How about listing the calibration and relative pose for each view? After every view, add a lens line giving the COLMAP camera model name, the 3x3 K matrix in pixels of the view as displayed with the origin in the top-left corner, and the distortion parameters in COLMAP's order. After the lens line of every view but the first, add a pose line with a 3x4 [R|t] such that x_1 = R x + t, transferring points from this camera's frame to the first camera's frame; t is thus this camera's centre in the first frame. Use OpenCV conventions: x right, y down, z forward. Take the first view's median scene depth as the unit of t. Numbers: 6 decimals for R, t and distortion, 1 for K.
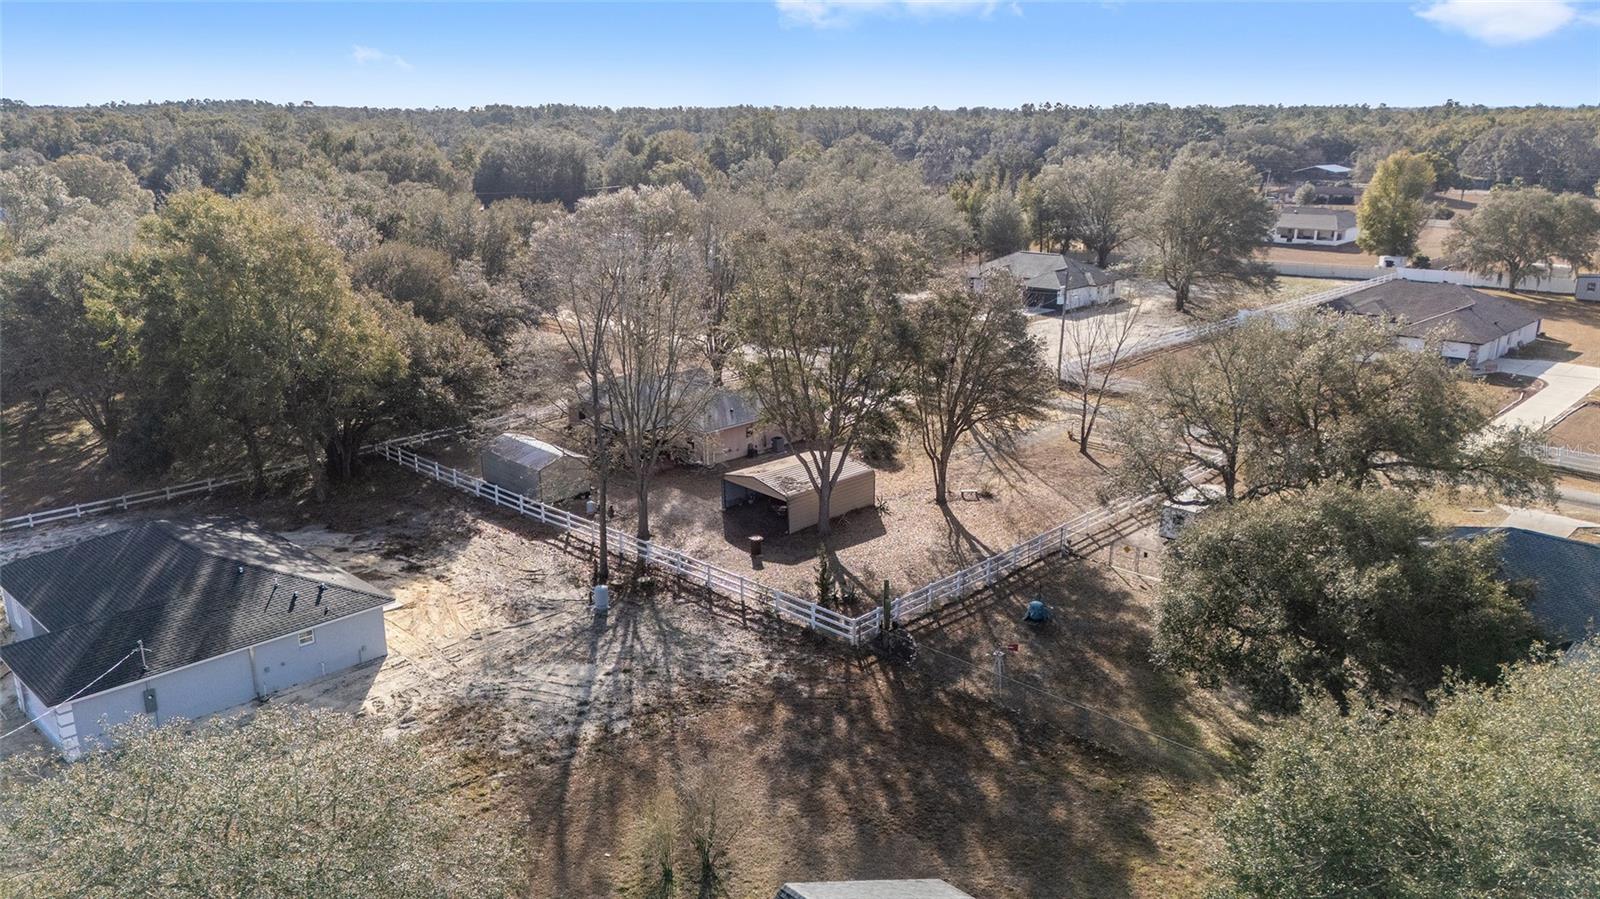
lens RADIAL K [[1173.3, 0, 800.4], [0, 1173.3, 449.3], [0, 0, 1]] dist [0.061101, -0.013982]
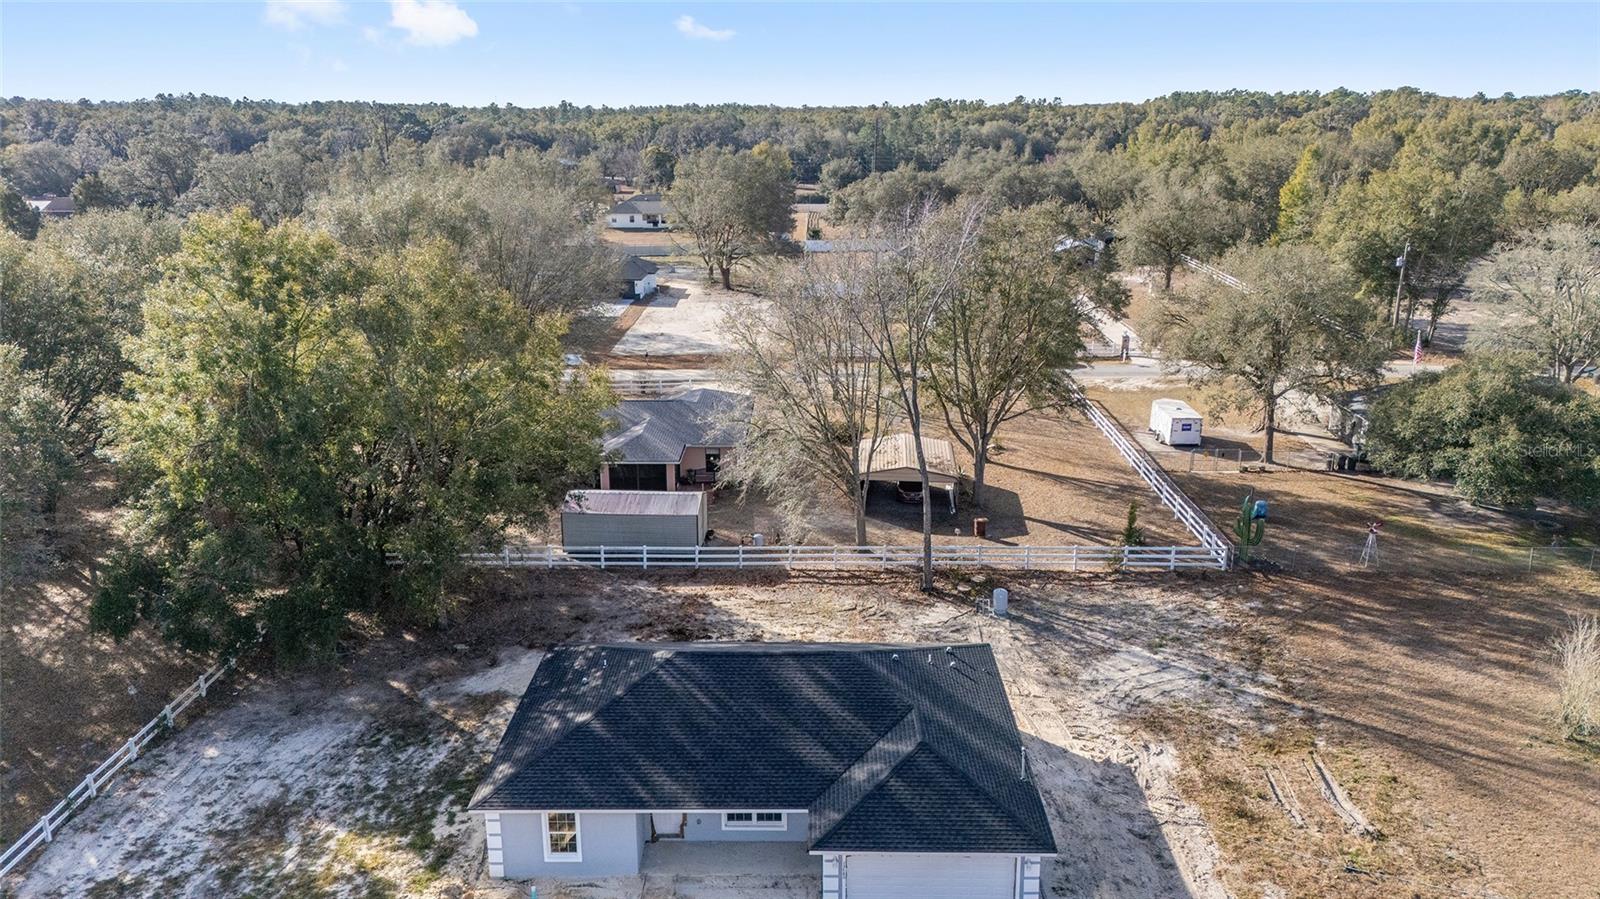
lens RADIAL K [[1173.3, 0, 807.2], [0, 1173.3, 460.7], [0, 0, 1]] dist [0.061101, -0.013982]
pose [[0.730480, -0.195076, 0.654481, -1.037831], [0.187498, 0.978797, 0.082473, -0.110238], [-0.656692, 0.062469, 0.751567, 0.444174]]
